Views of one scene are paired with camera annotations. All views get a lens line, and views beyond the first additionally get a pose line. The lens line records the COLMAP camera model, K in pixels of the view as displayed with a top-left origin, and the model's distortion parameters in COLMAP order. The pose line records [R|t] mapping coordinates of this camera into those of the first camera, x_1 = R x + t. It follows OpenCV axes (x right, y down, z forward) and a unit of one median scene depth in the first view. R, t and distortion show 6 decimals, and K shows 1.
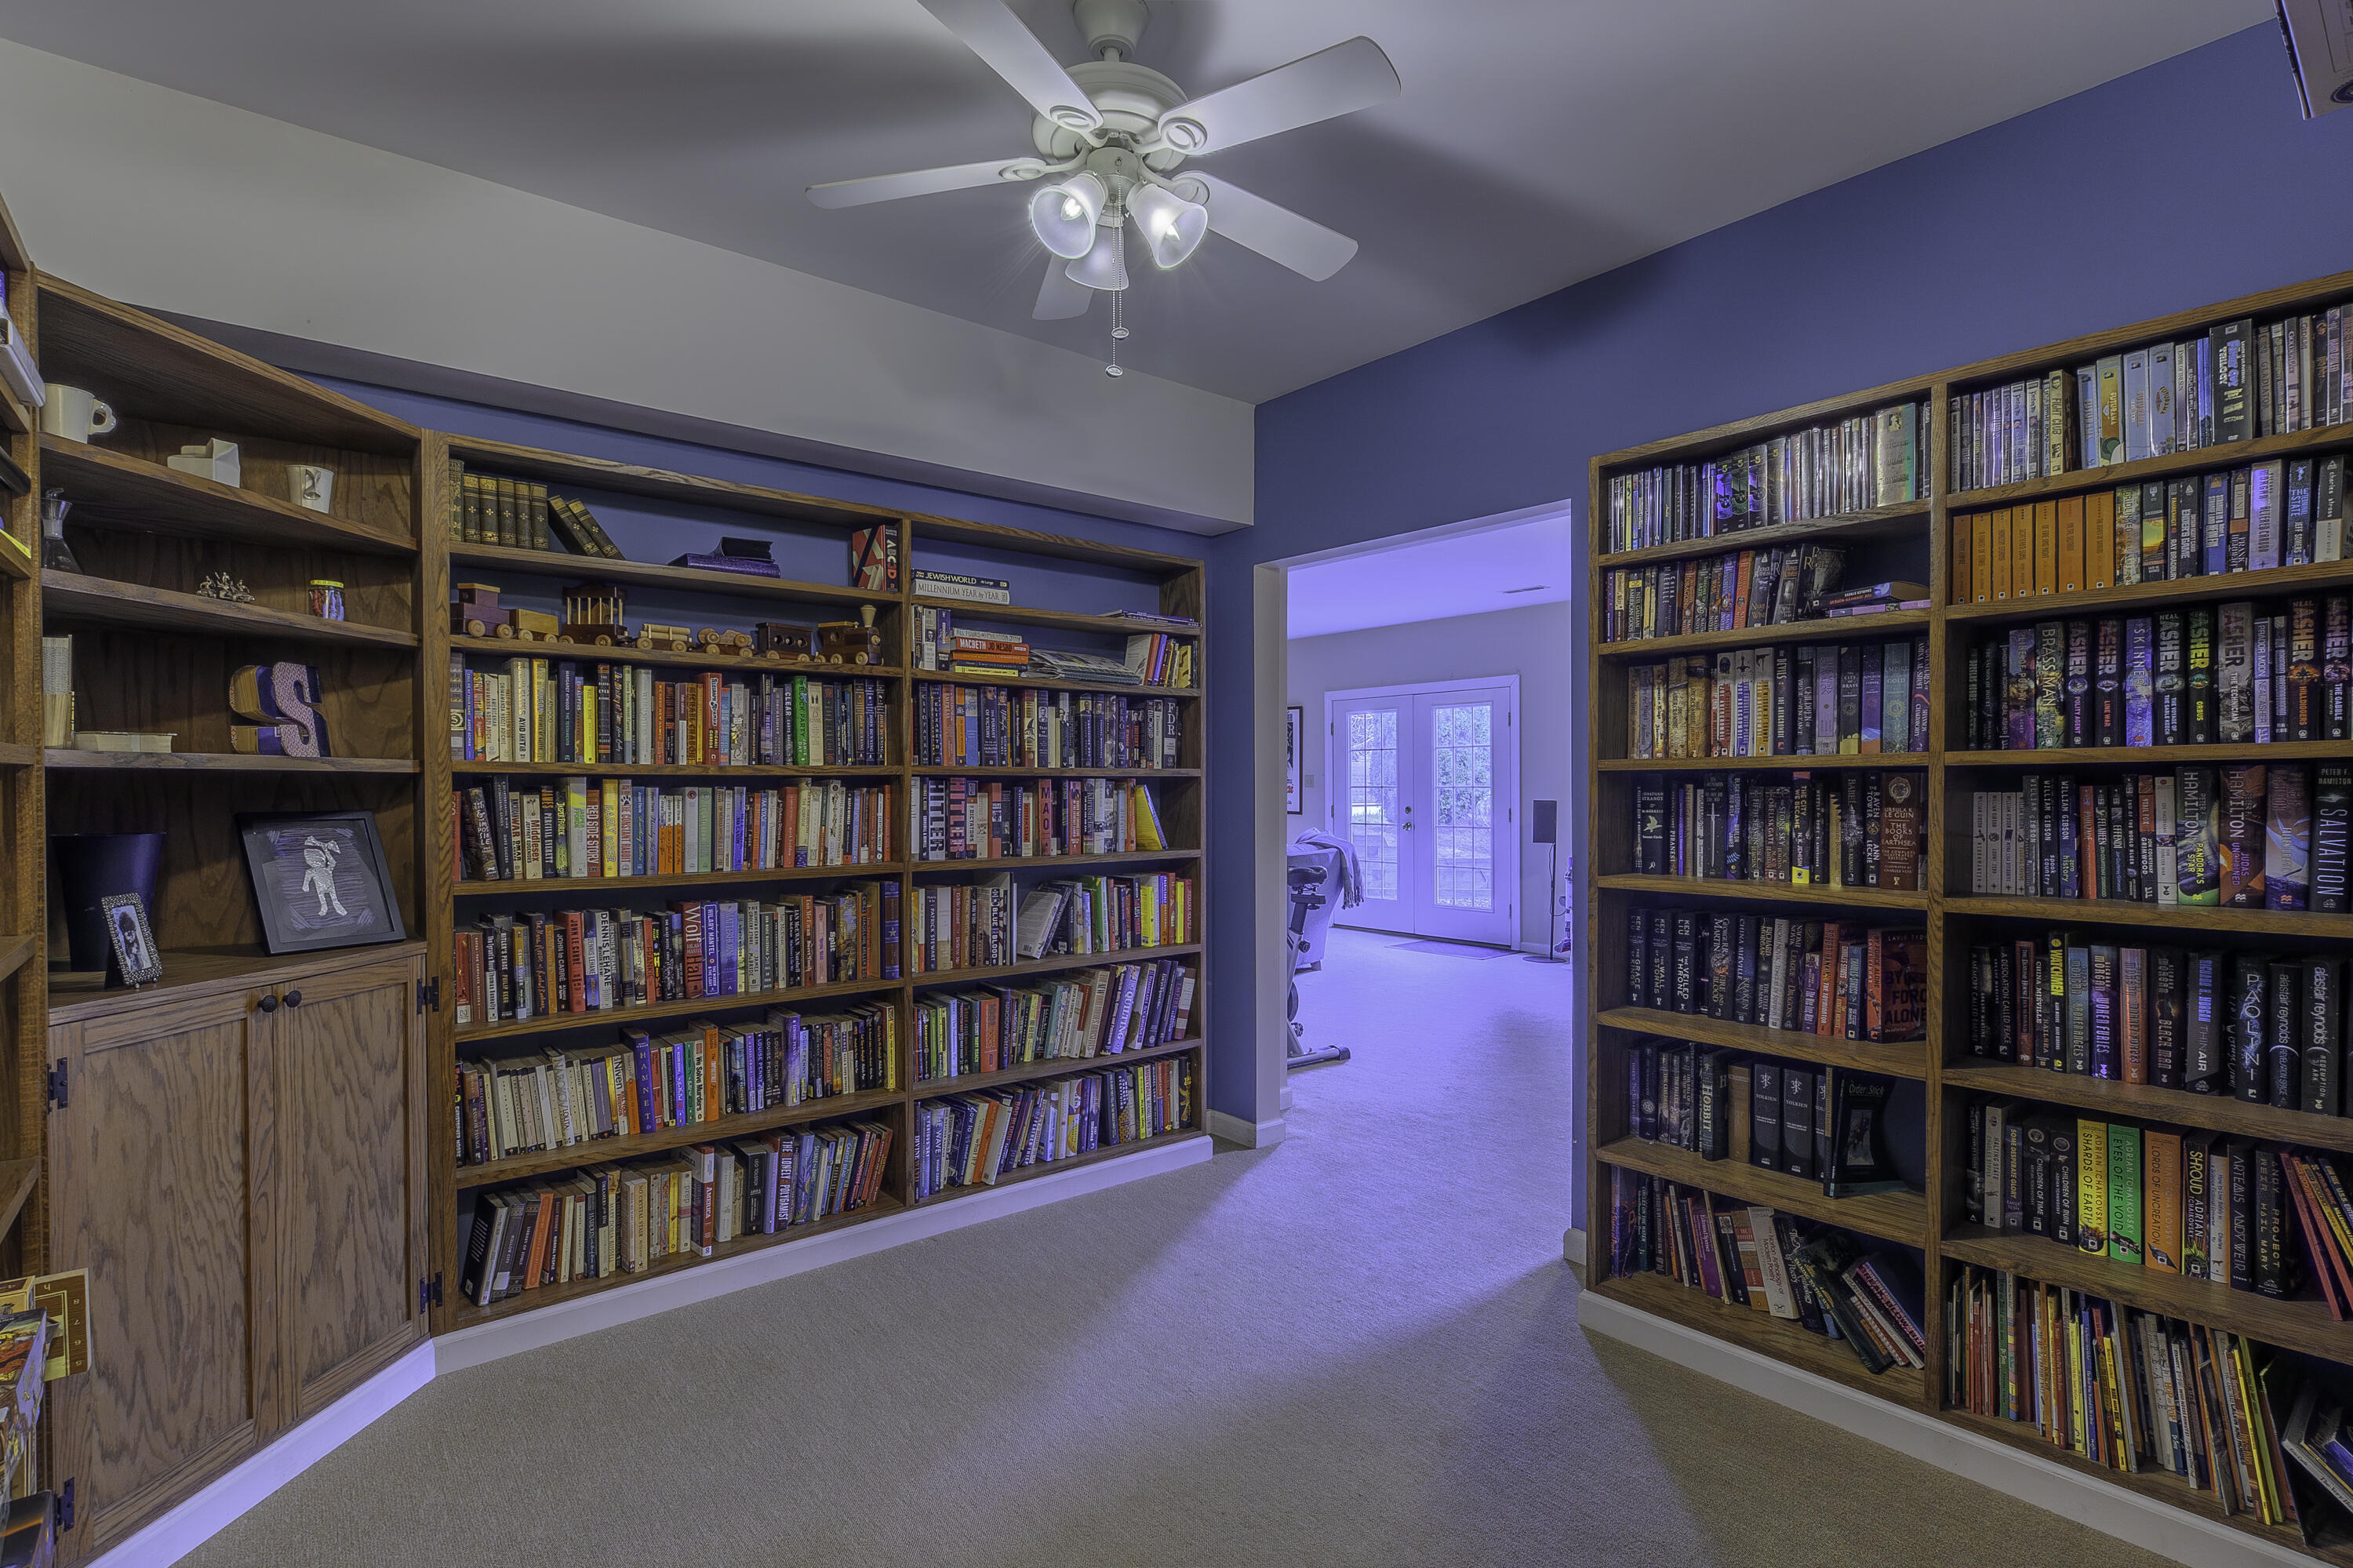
lens RADIAL K [[1129.4, 0, 1176.0], [0, 1129.4, 793.0], [0, 0, 1]] dist [0.001751, -0.000588]
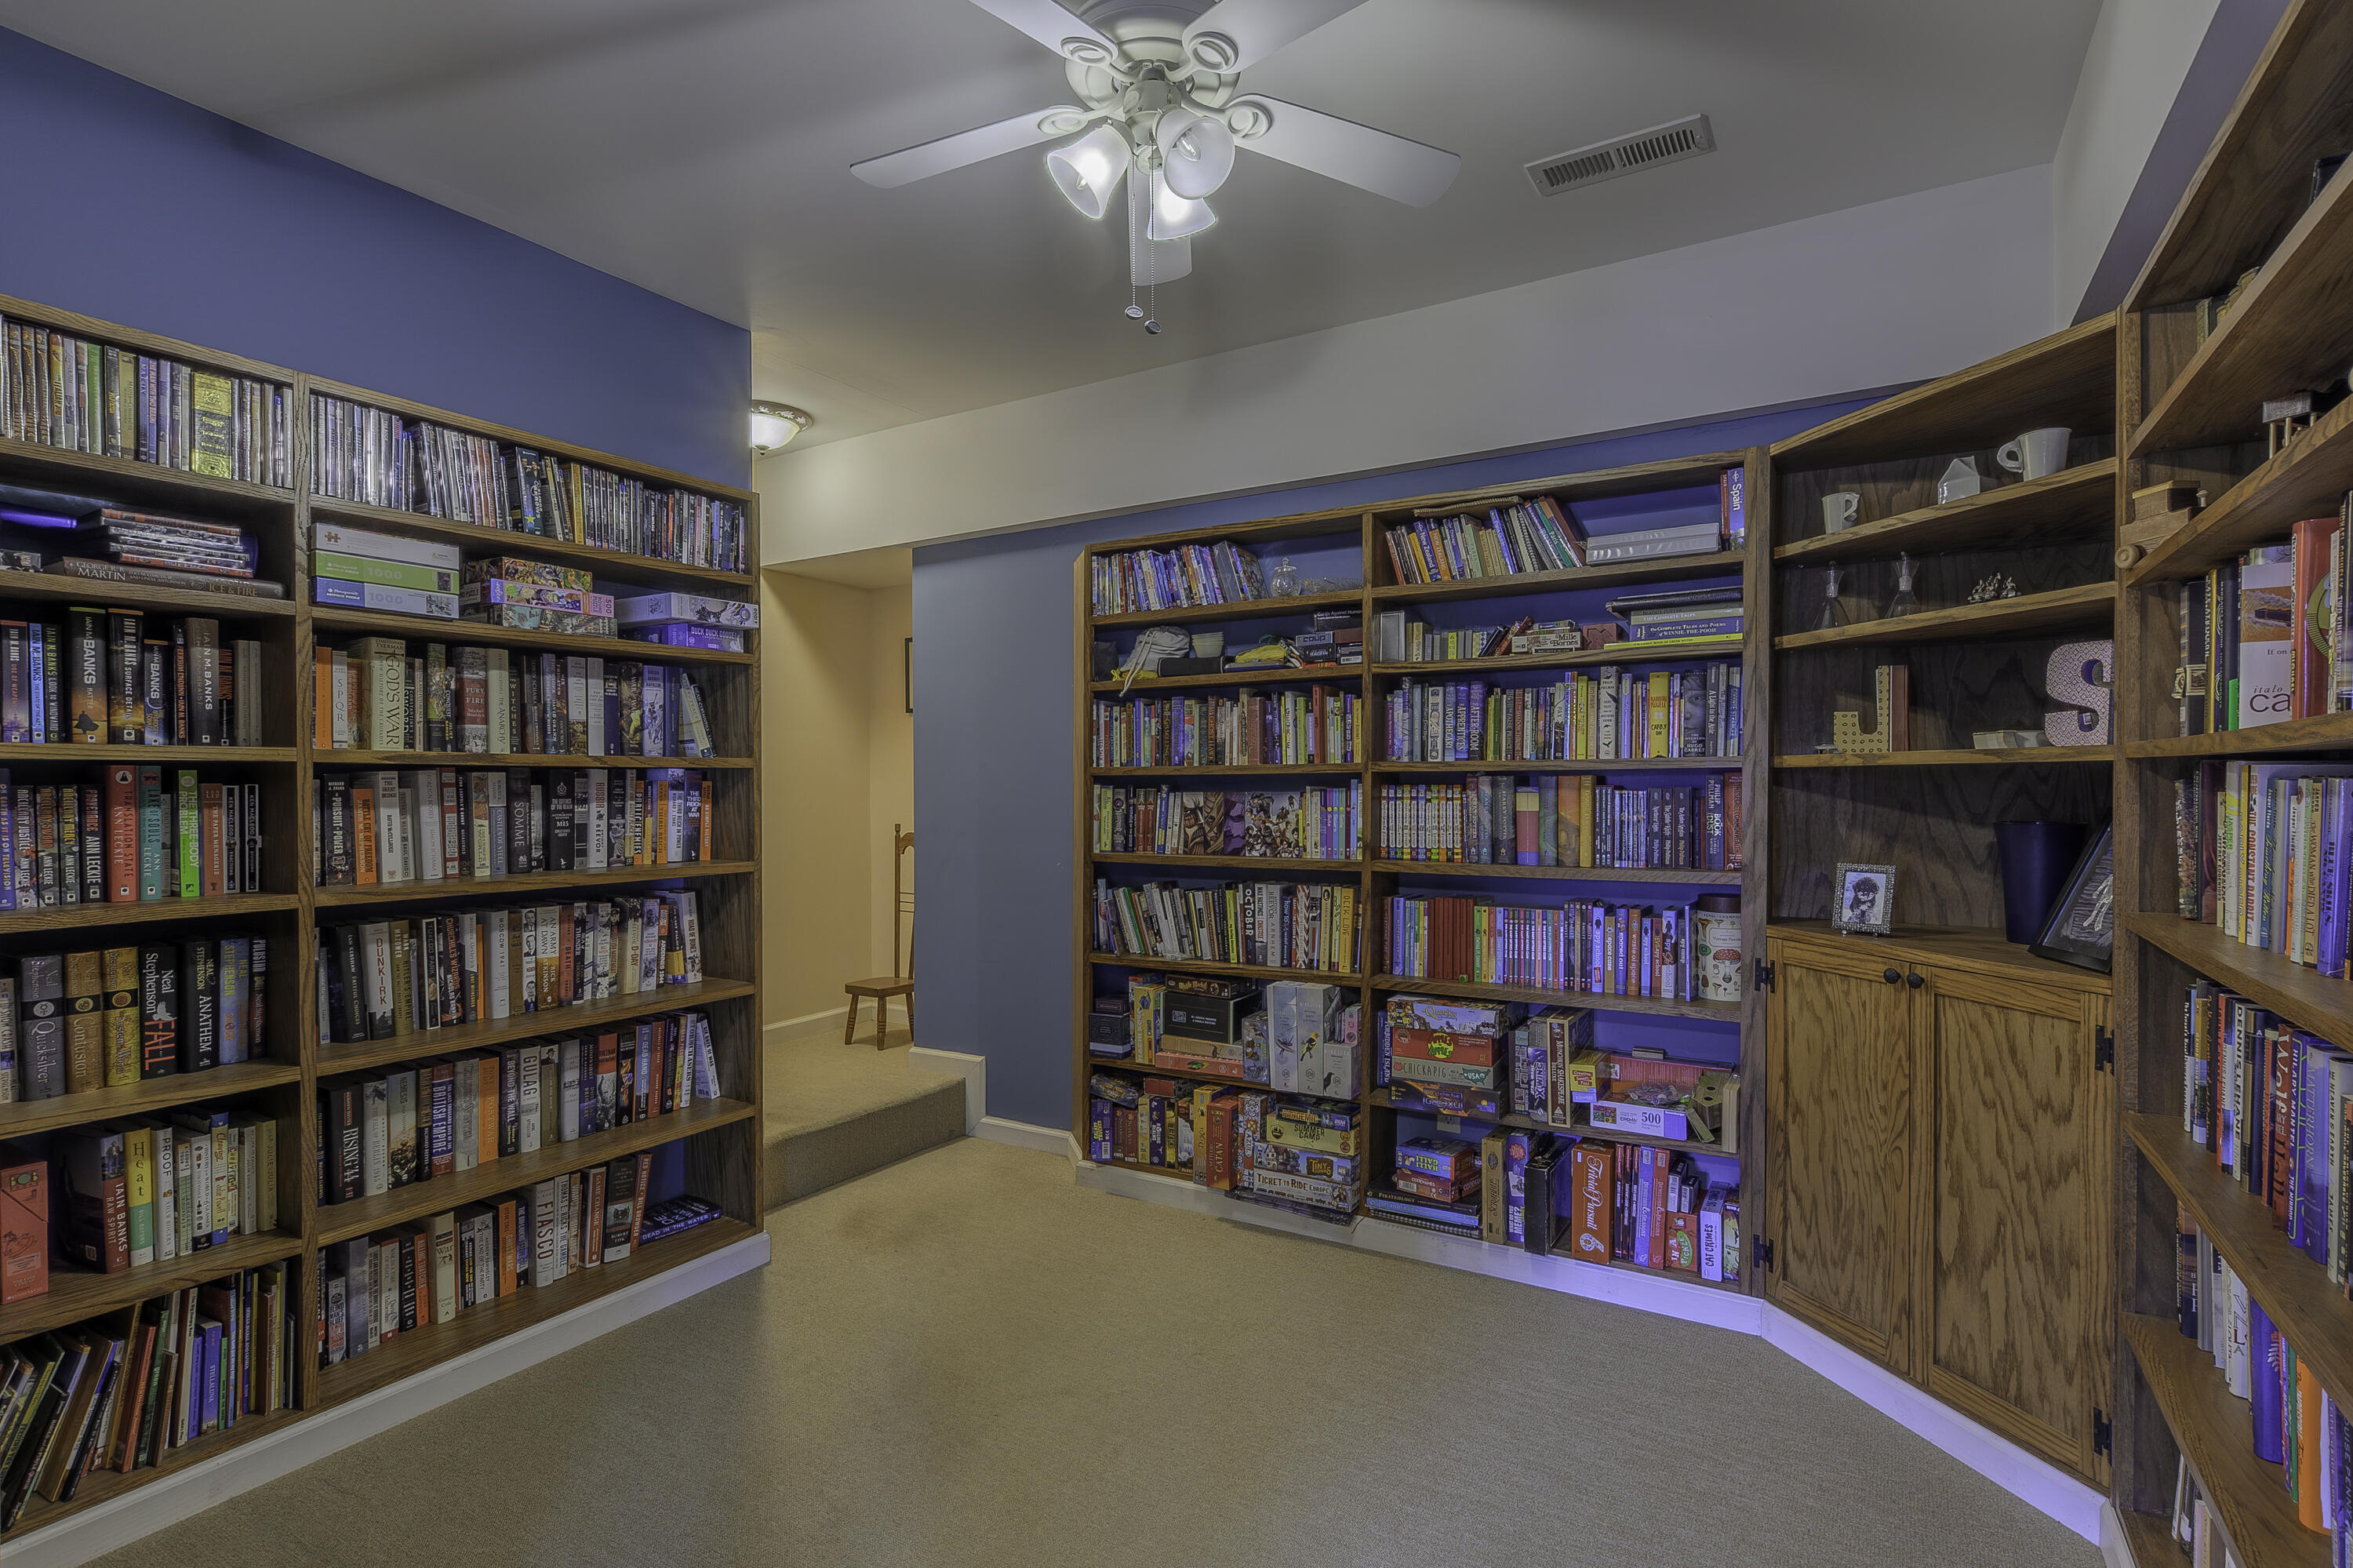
lens RADIAL K [[1129.4, 0, 1176.0], [0, 1129.4, 793.0], [0, 0, 1]] dist [0.001751, -0.000588]
pose [[-0.946973, -0.000292, -0.321312, 0.204437], [-0.003122, 0.999961, 0.008292, 0.000551], [0.321297, 0.008856, -0.946937, 1.712680]]
